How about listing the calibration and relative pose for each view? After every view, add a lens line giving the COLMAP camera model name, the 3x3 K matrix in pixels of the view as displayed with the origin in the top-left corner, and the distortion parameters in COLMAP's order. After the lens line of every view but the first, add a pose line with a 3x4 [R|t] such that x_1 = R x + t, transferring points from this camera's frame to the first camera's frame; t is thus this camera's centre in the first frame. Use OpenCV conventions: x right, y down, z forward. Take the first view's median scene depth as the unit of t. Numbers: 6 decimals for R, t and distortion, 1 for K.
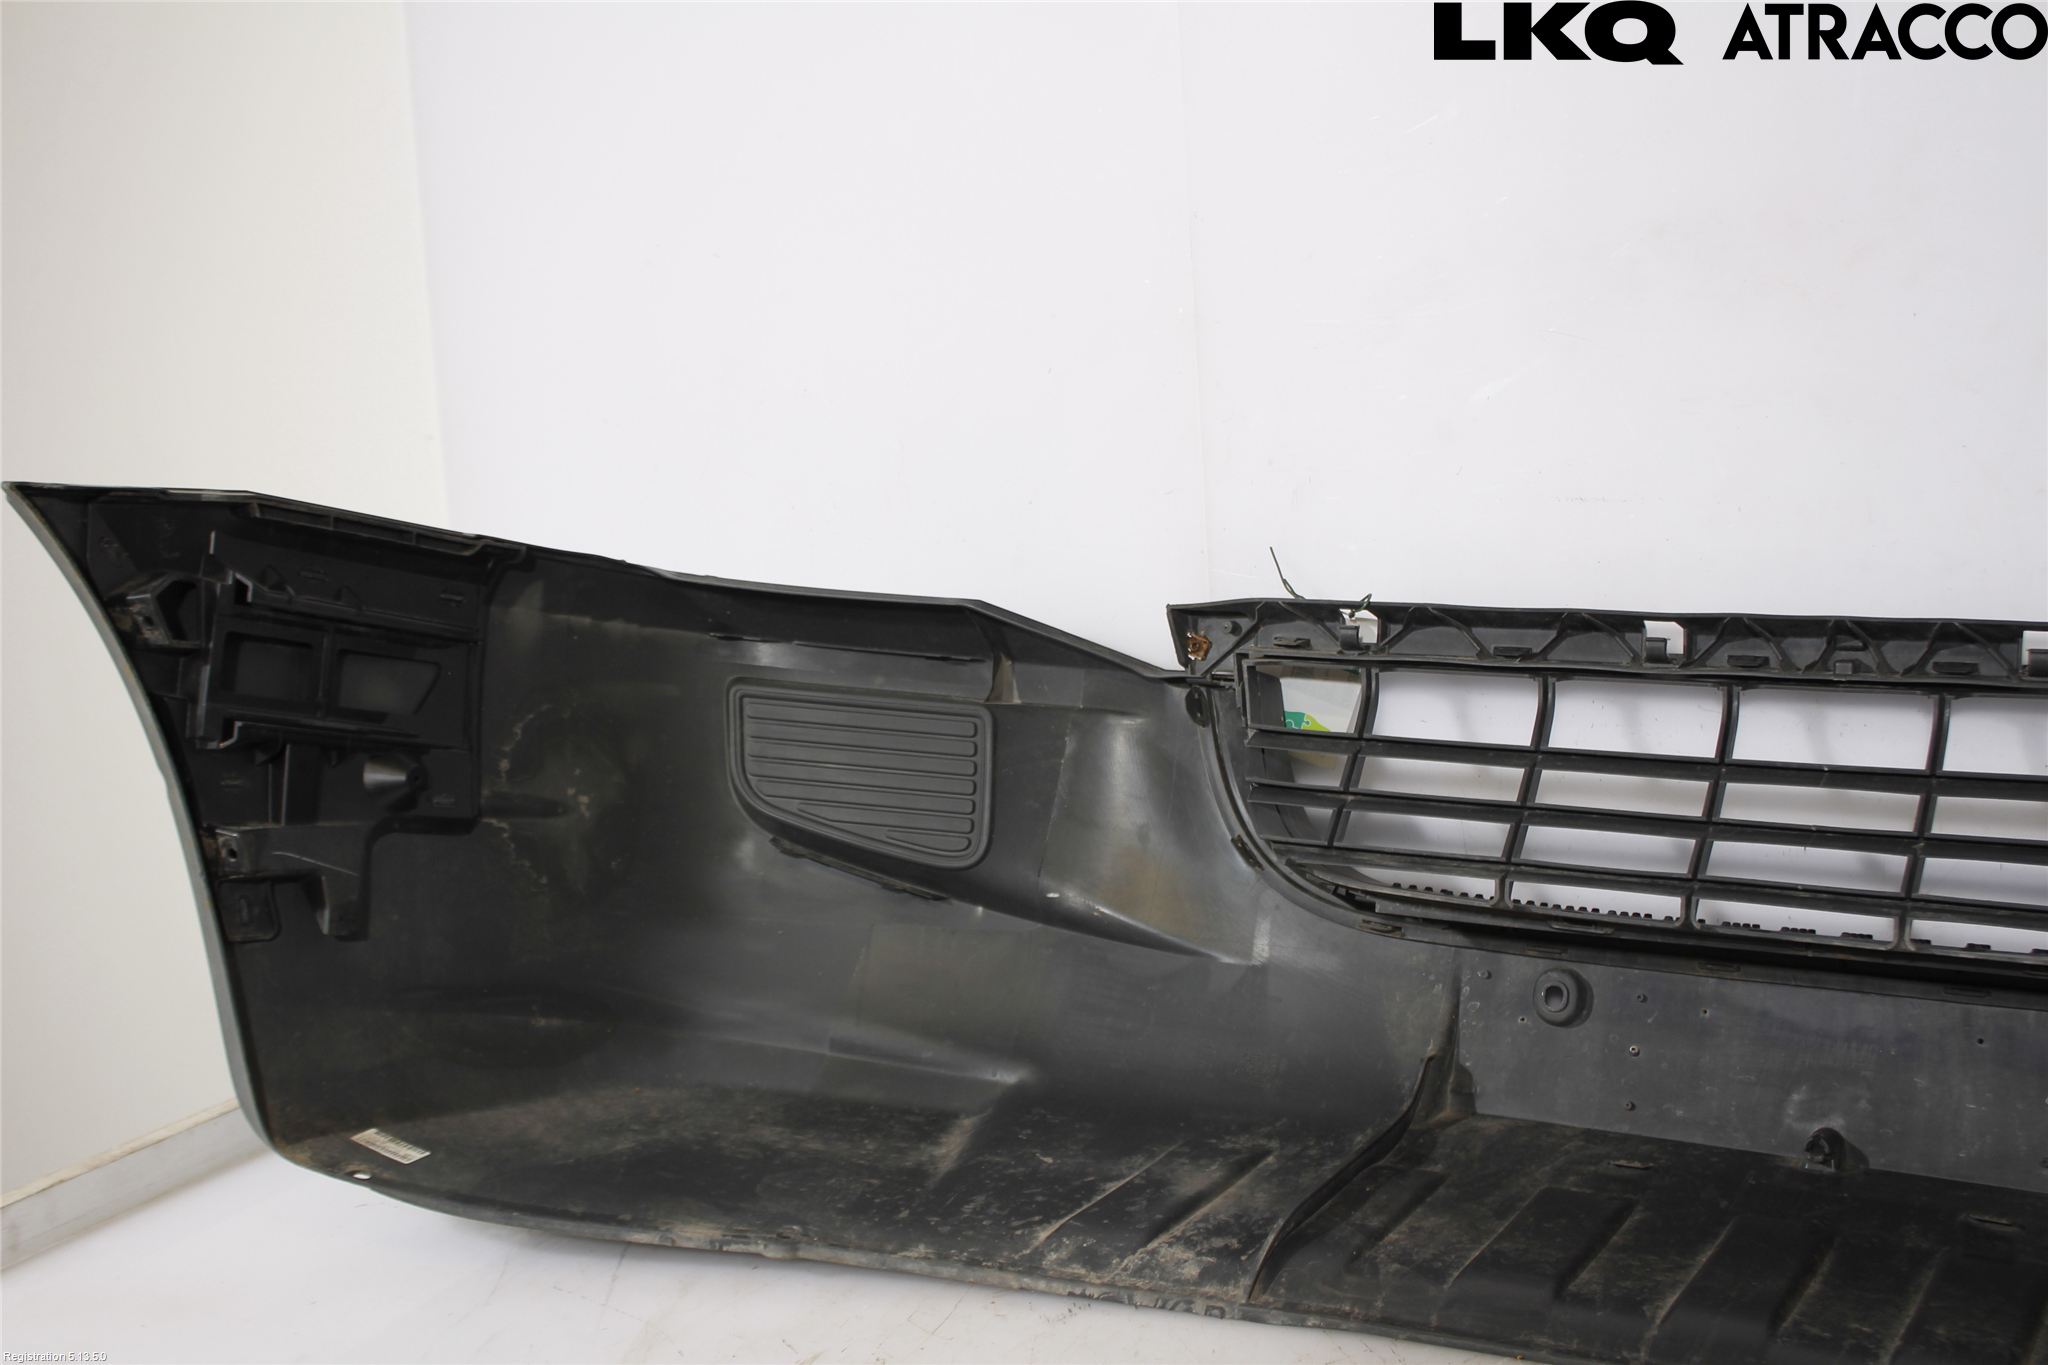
lens RADIAL K [[2339.8, 0, 1024.0], [0, 2339.8, 682.5], [0, 0, 1]] dist [-0.111140, 0.233147]
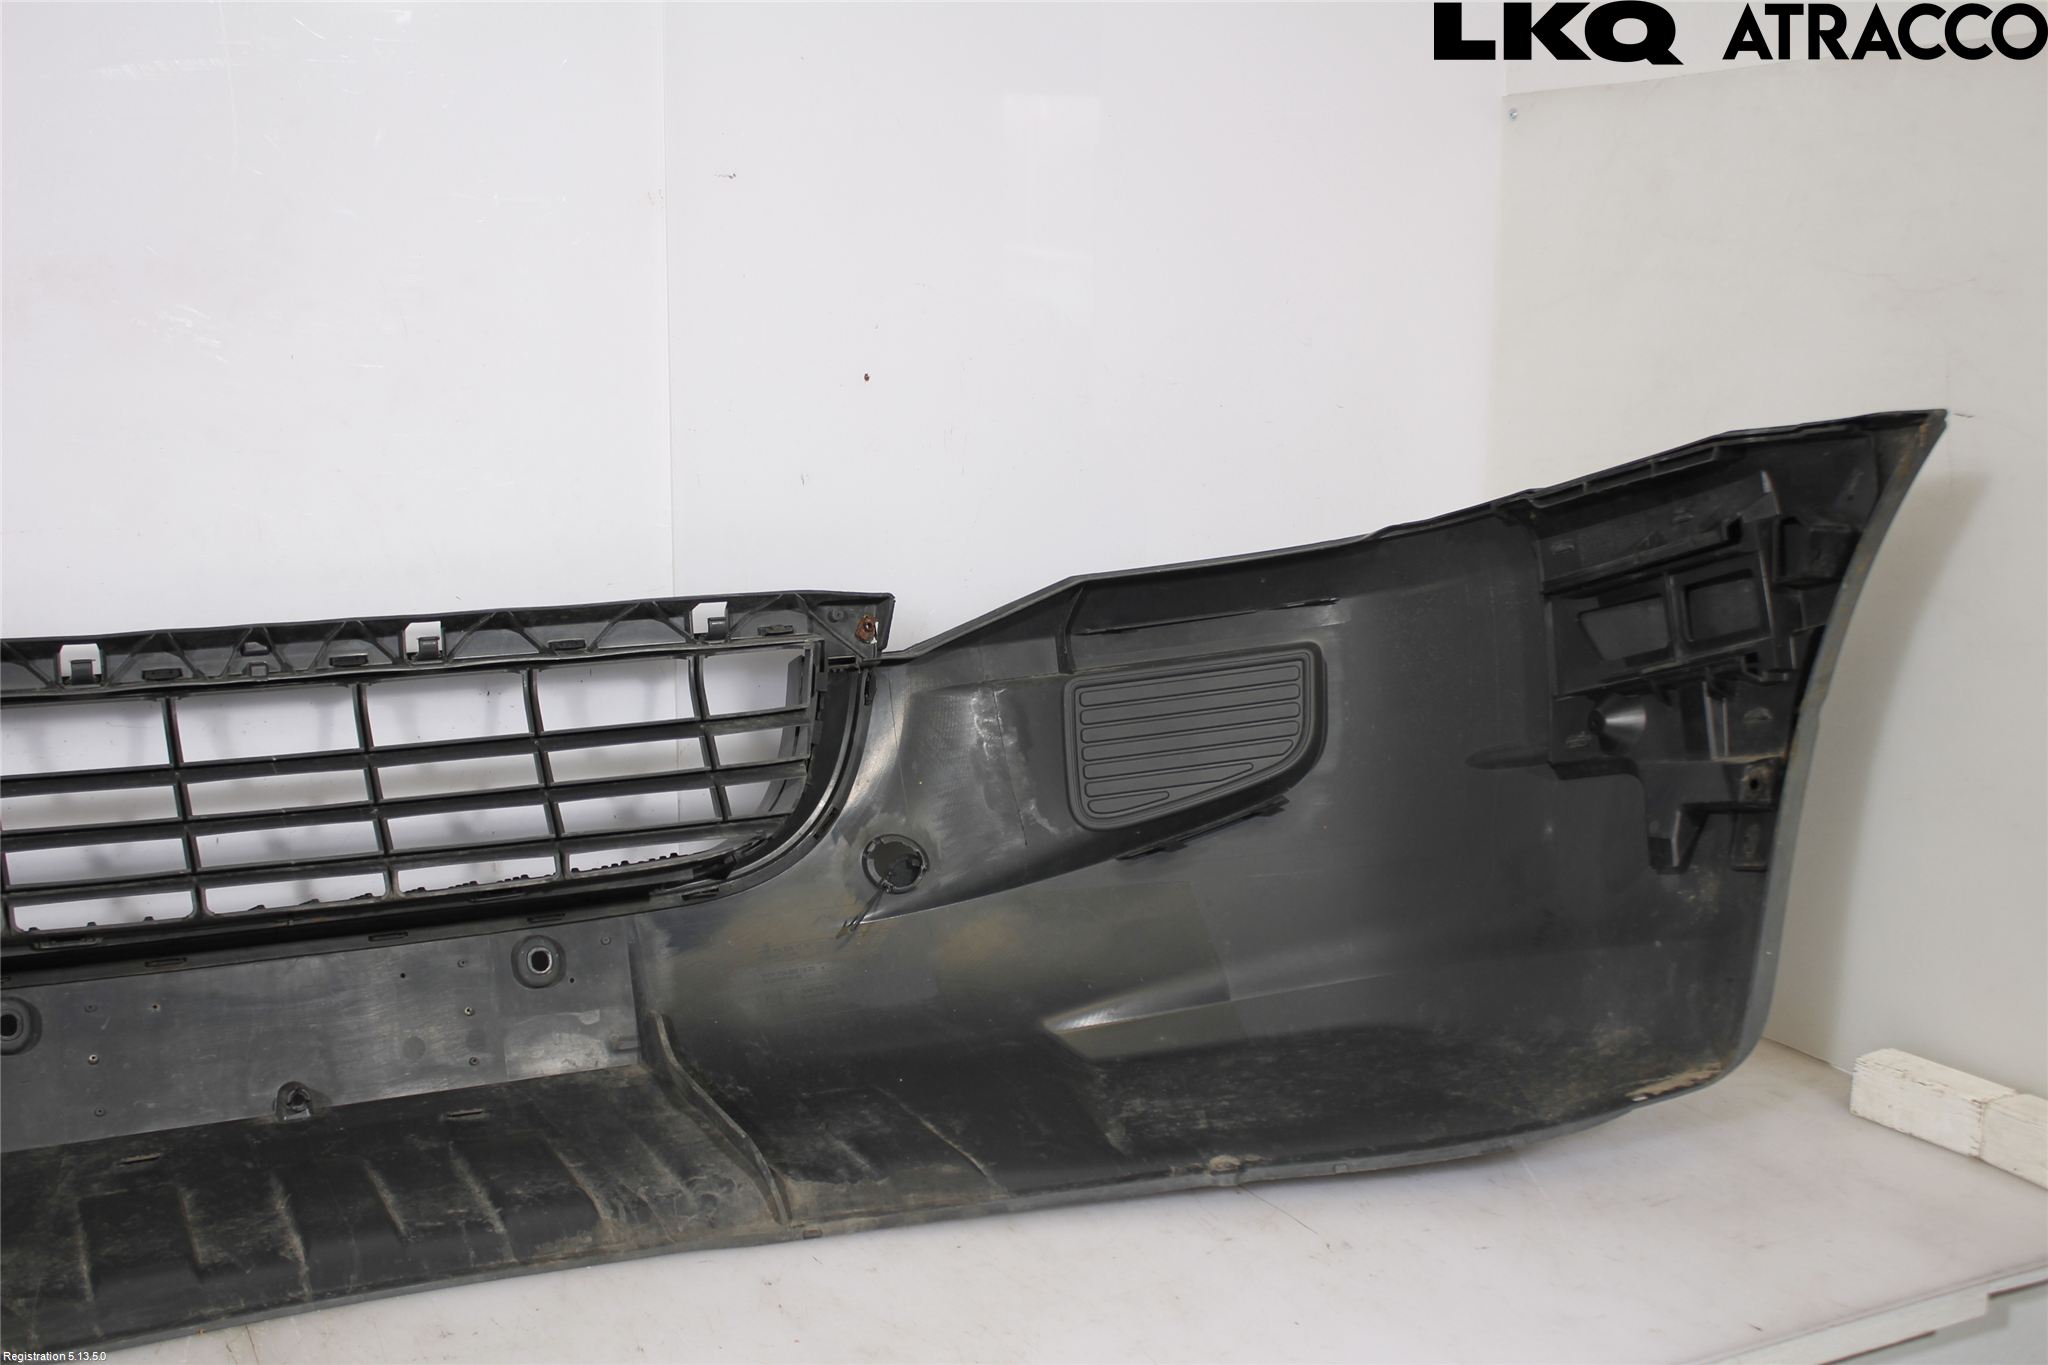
lens RADIAL K [[2339.8, 0, 1024.0], [0, 2339.8, 682.5], [0, 0, 1]] dist [-0.111140, 0.233147]
pose [[0.536541, -0.083551, 0.839728, -0.373220], [0.110023, 0.993519, 0.028555, 0.007761], [-0.836671, 0.077068, 0.542256, 0.079457]]
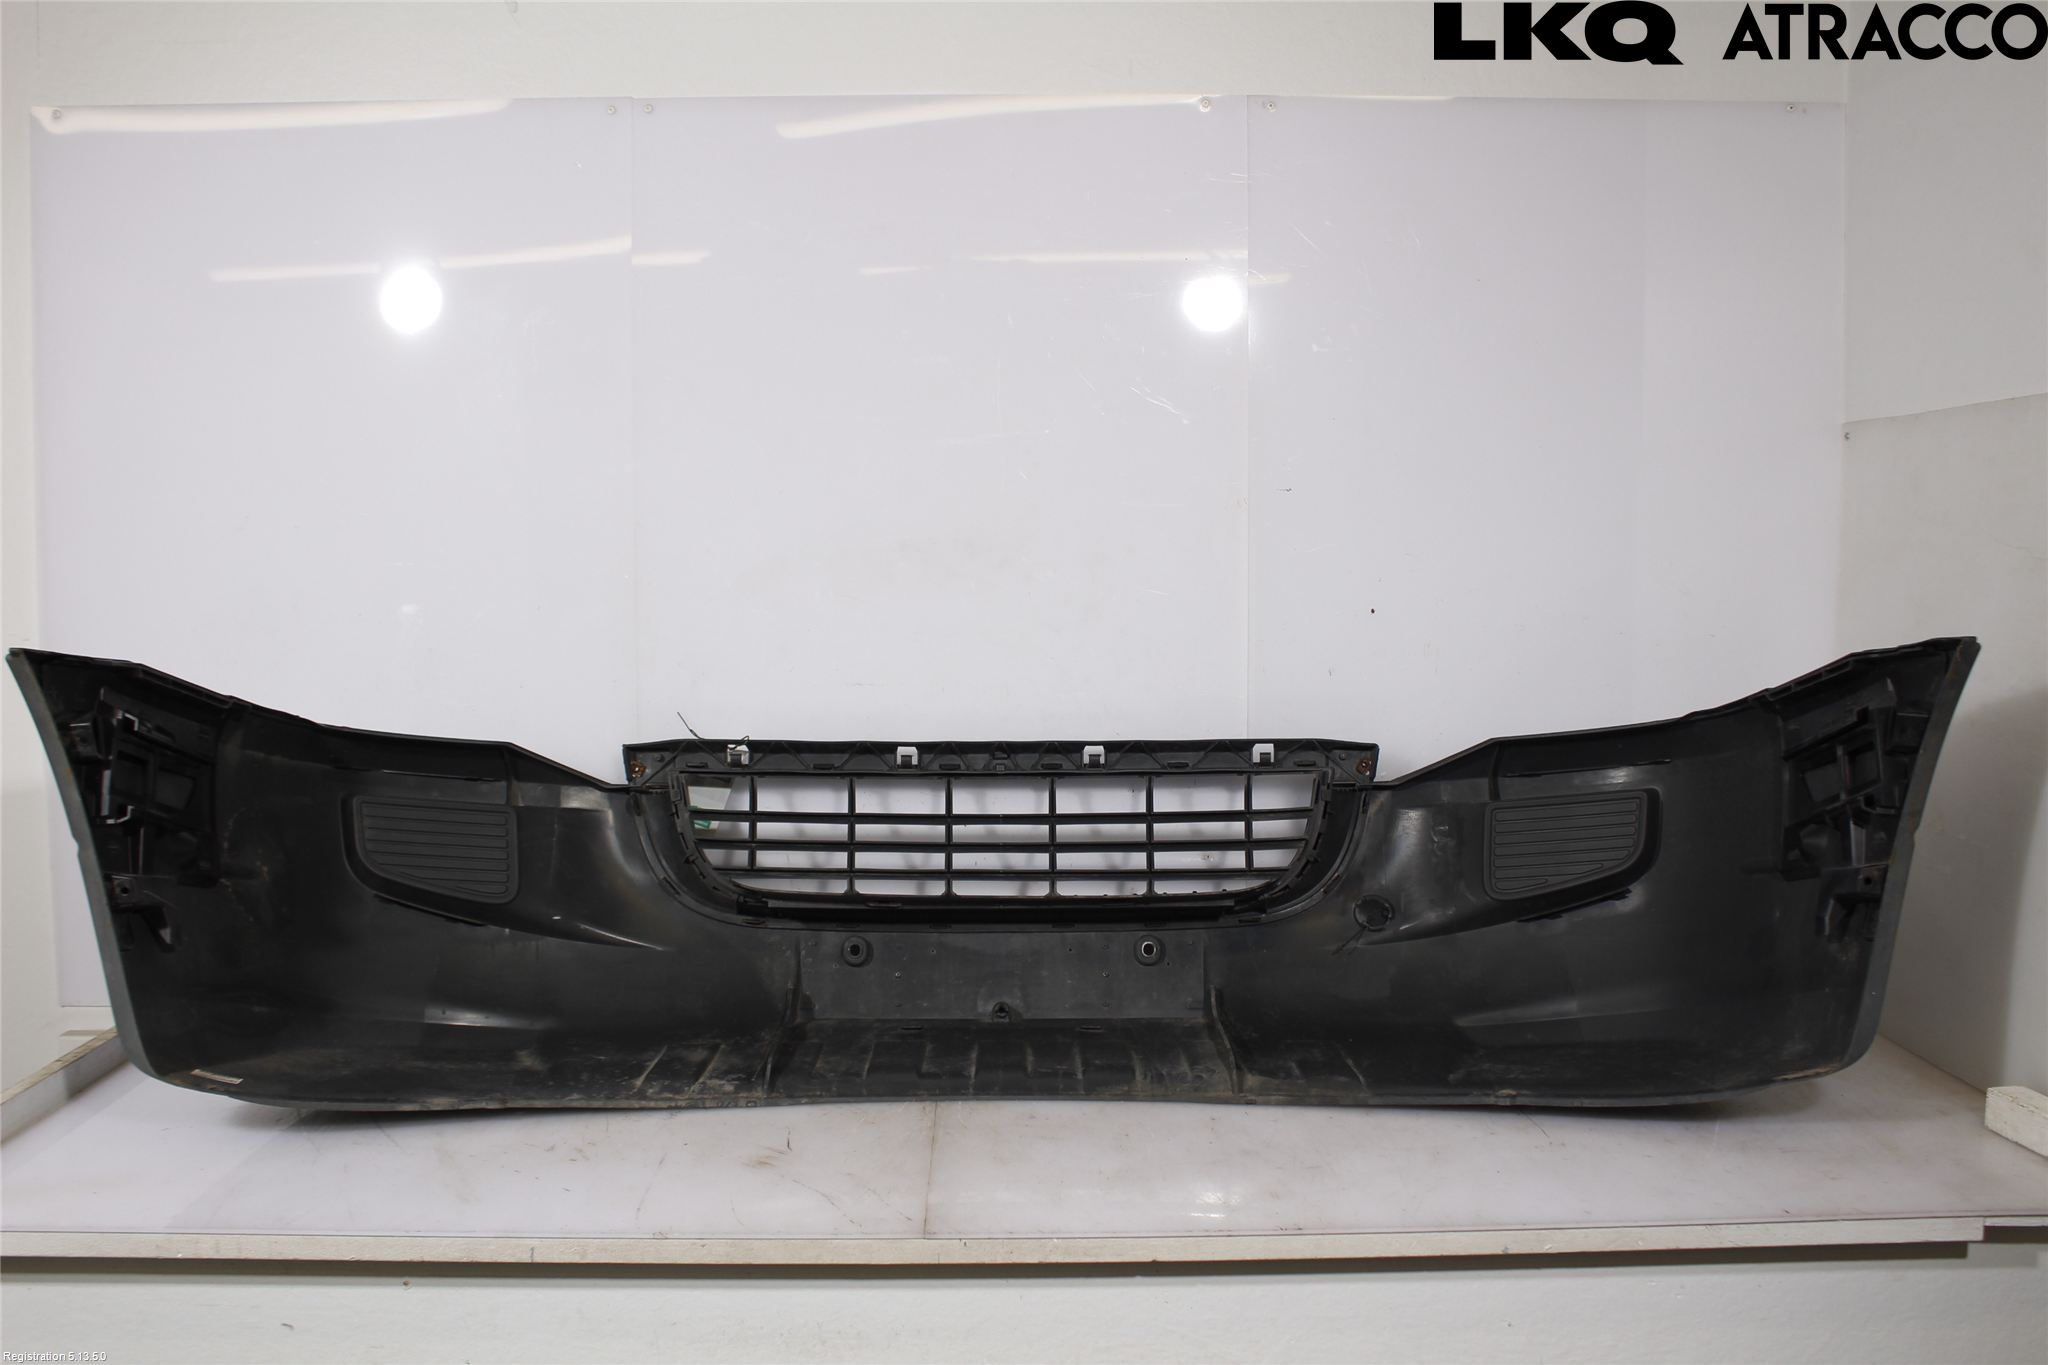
lens RADIAL K [[2091.4, 0, 1024.0], [0, 2091.4, 682.5], [0, 0, 1]] dist [-0.007934, 0.002039]
pose [[0.842048, 0.019079, 0.539066, -0.579397], [0.043227, 0.993773, -0.102695, 0.102807], [-0.537669, 0.109776, 0.835980, -0.507729]]
